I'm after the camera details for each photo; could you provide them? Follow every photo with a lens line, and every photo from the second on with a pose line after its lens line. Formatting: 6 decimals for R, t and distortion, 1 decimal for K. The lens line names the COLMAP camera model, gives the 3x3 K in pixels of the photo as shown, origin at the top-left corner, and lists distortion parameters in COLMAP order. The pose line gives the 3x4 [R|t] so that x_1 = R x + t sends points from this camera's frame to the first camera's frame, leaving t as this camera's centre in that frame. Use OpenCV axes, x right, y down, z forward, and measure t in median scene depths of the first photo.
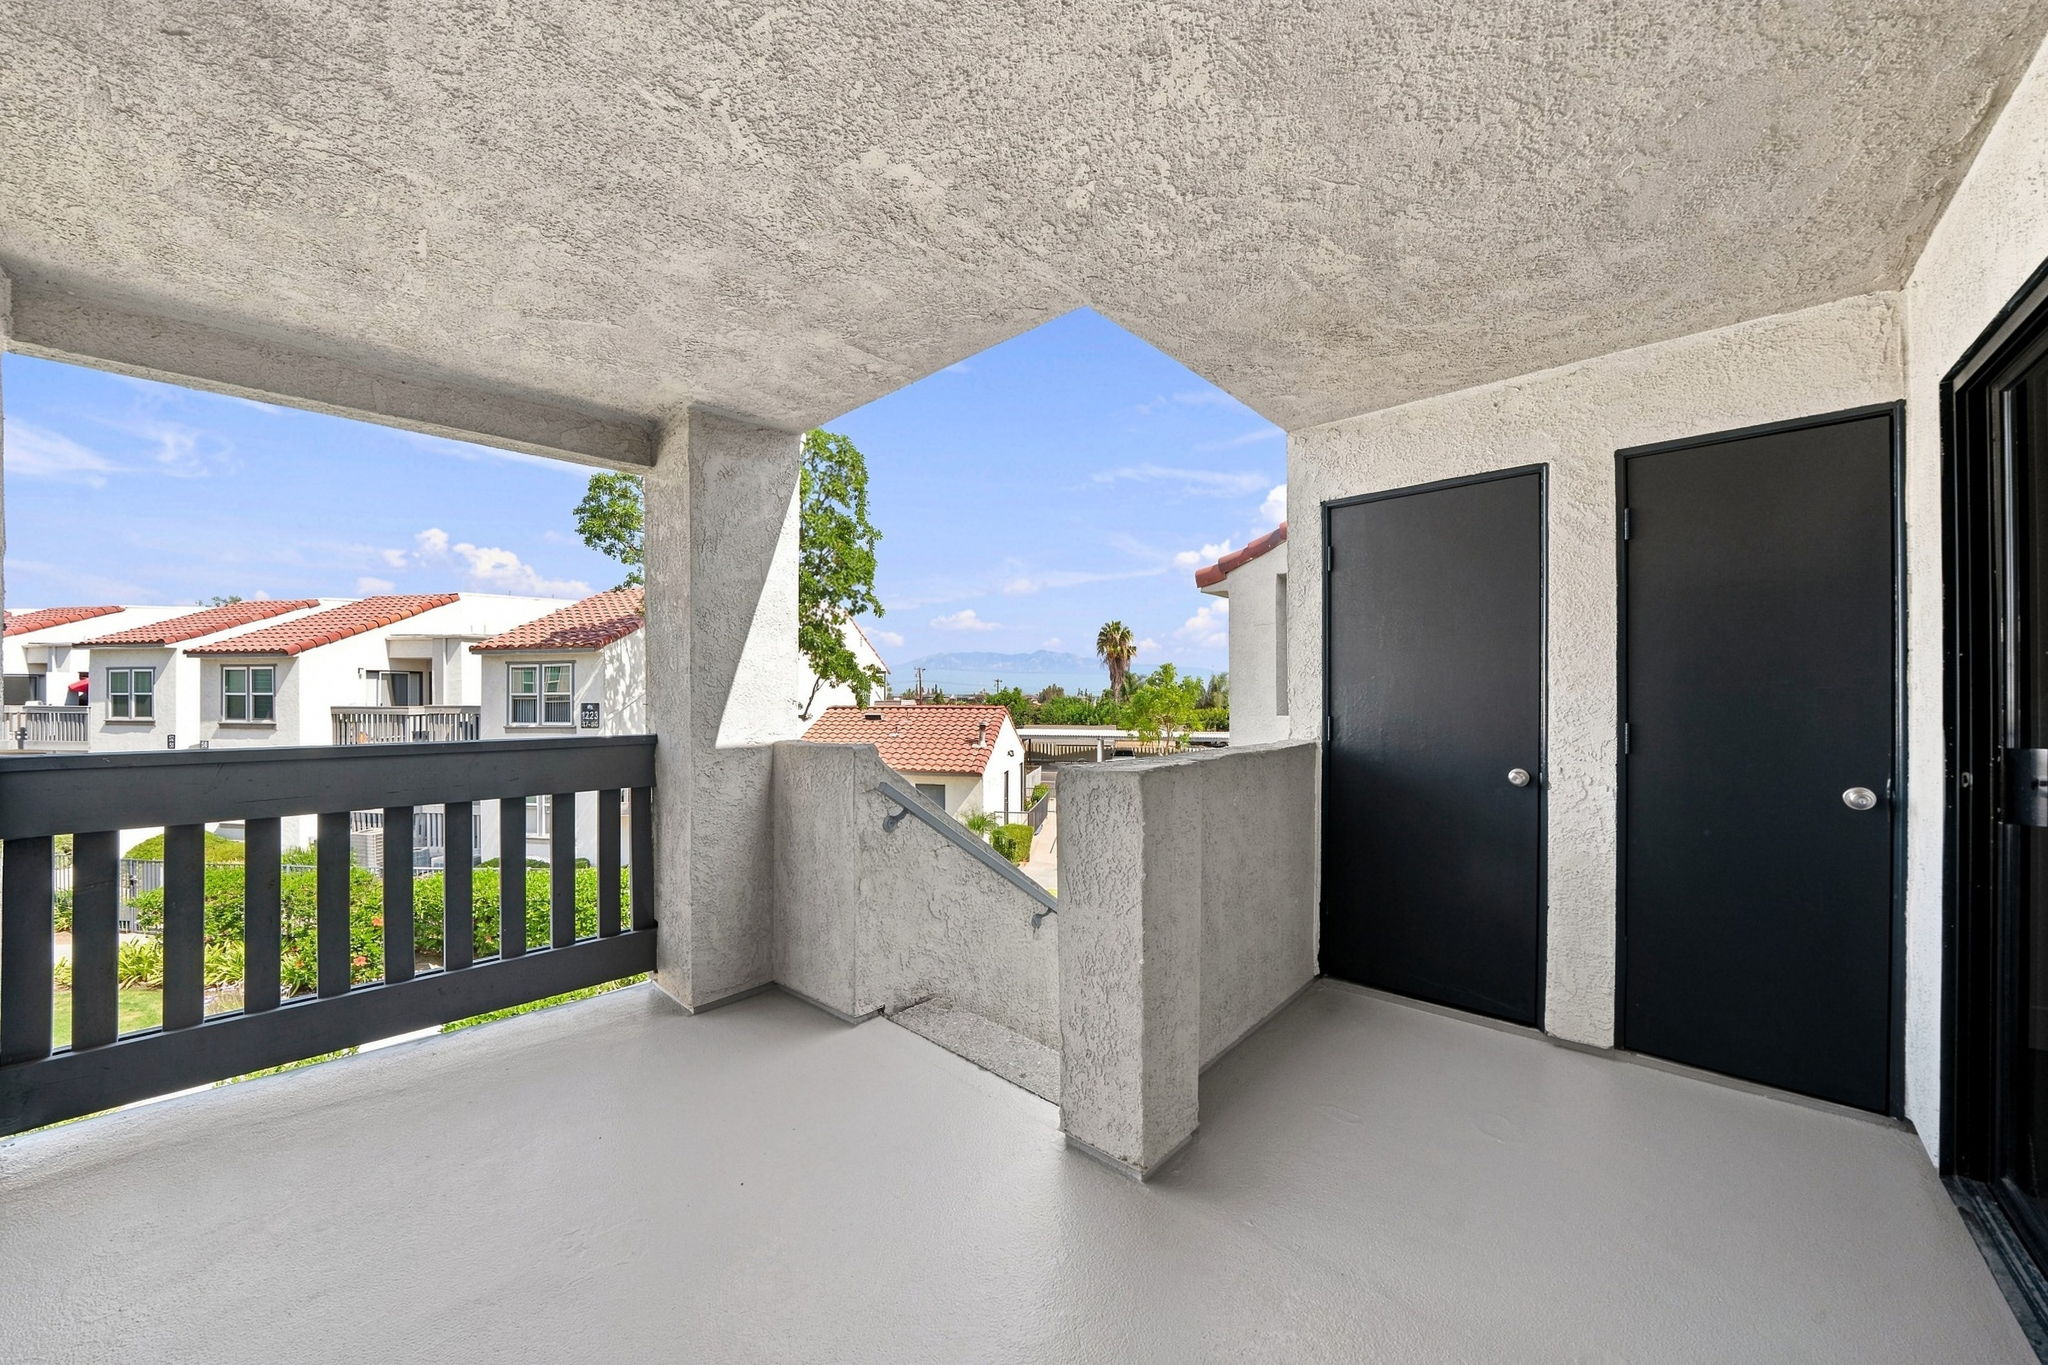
lens RADIAL K [[724.3, 0, 1033.4], [0, 724.3, 692.3], [0, 0, 1]] dist [-0.000445, -0.000124]
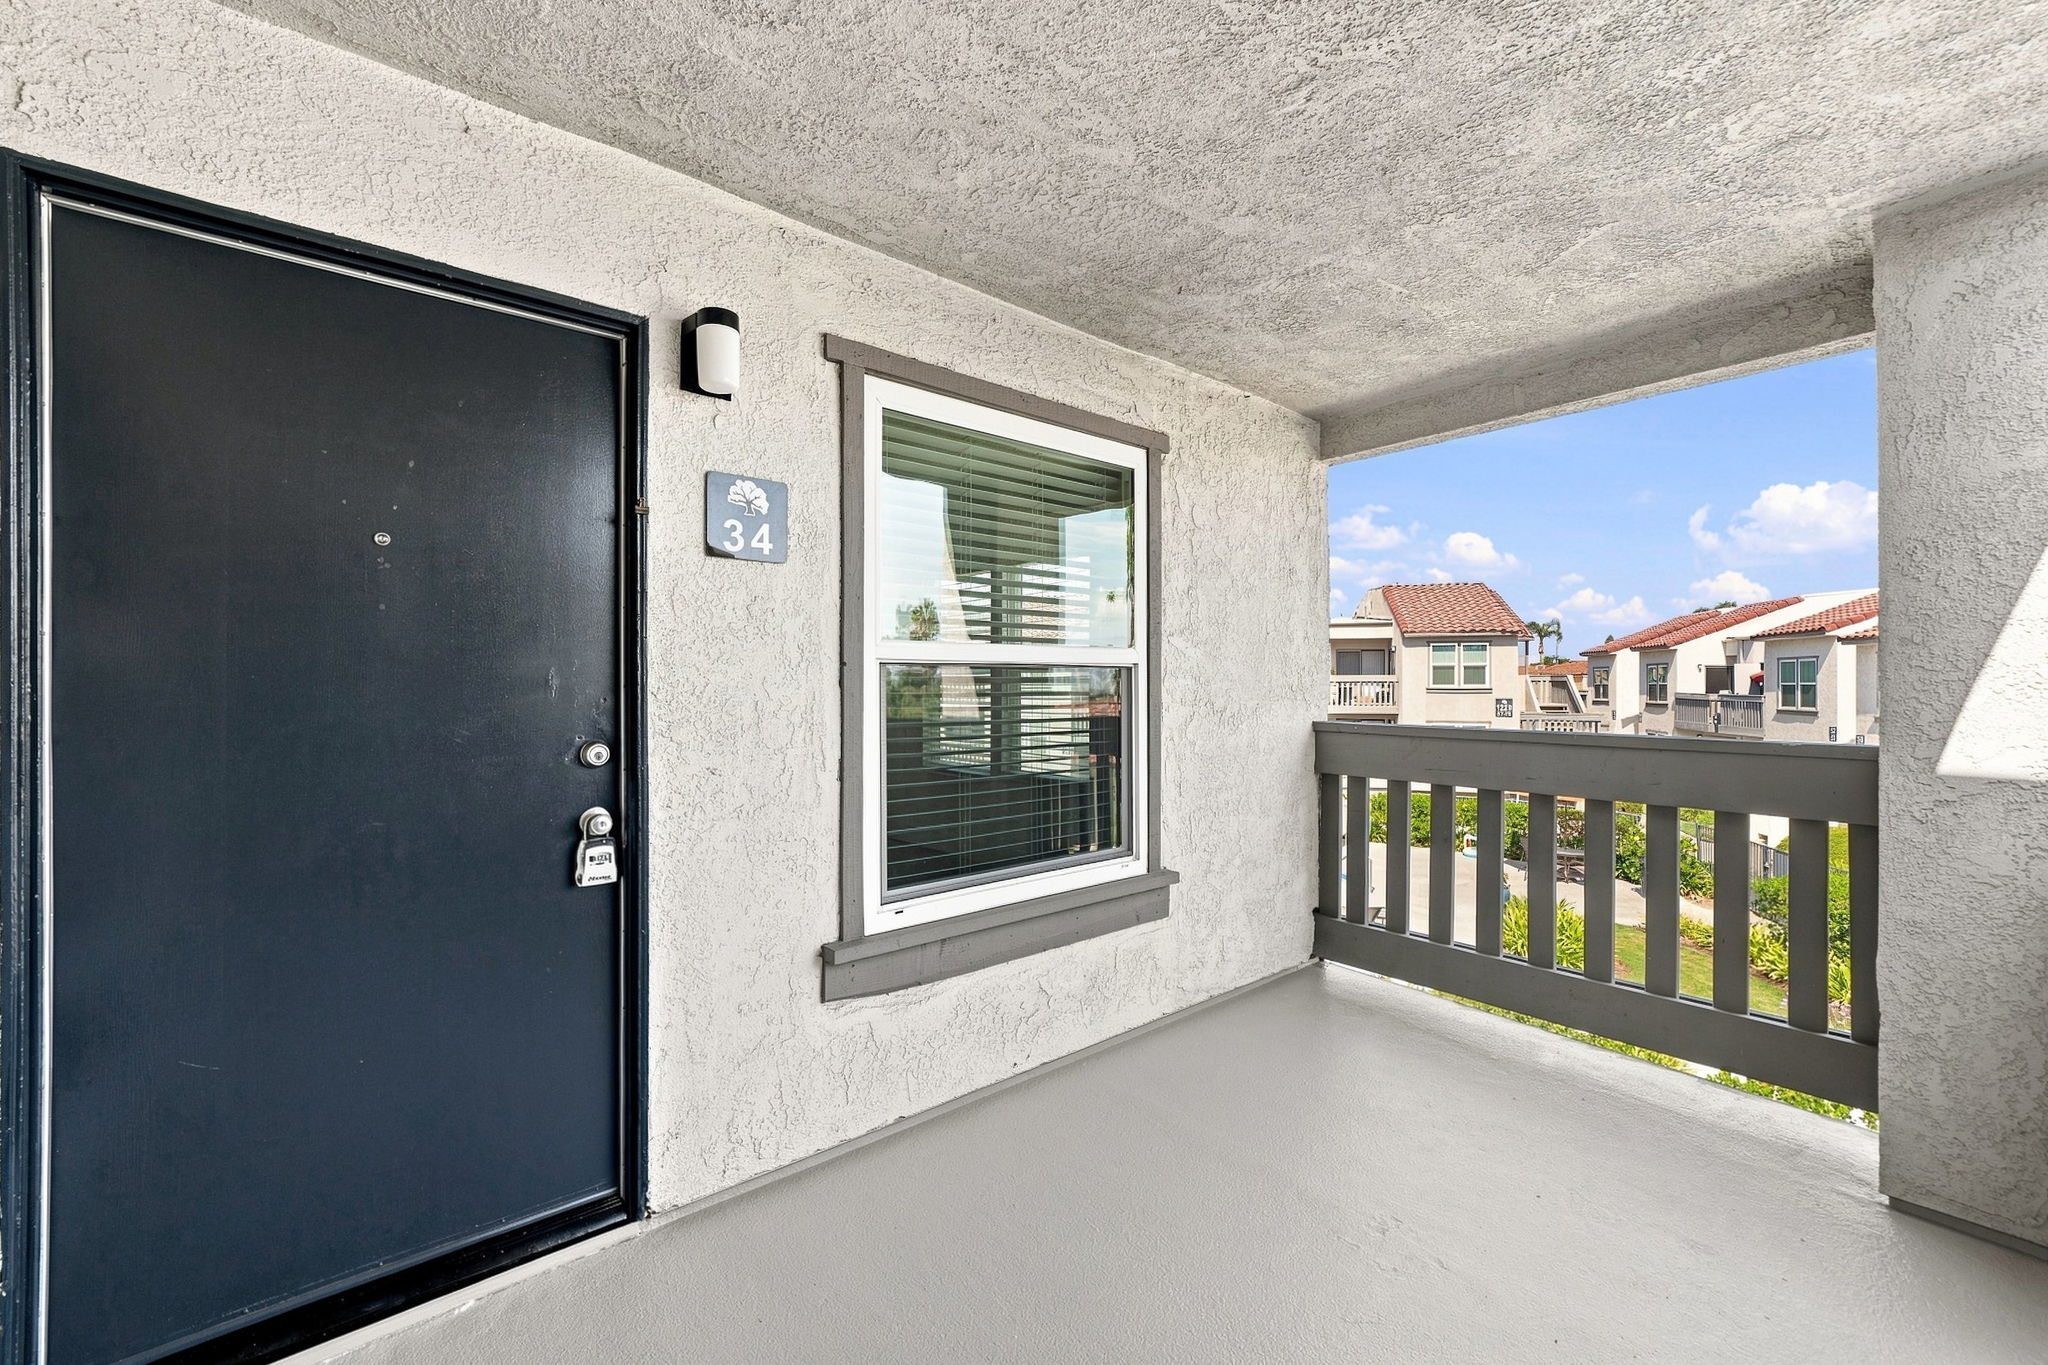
lens RADIAL K [[858.1, 0, 1013.1], [0, 858.1, 681.9], [0, 0, 1]] dist [0.001782, 0.000548]
pose [[-0.129729, -0.000232, -0.991550, 0.238050], [-0.000441, 1.000000, -0.000176, 0.001485], [0.991549, 0.000415, -0.129729, 0.243337]]
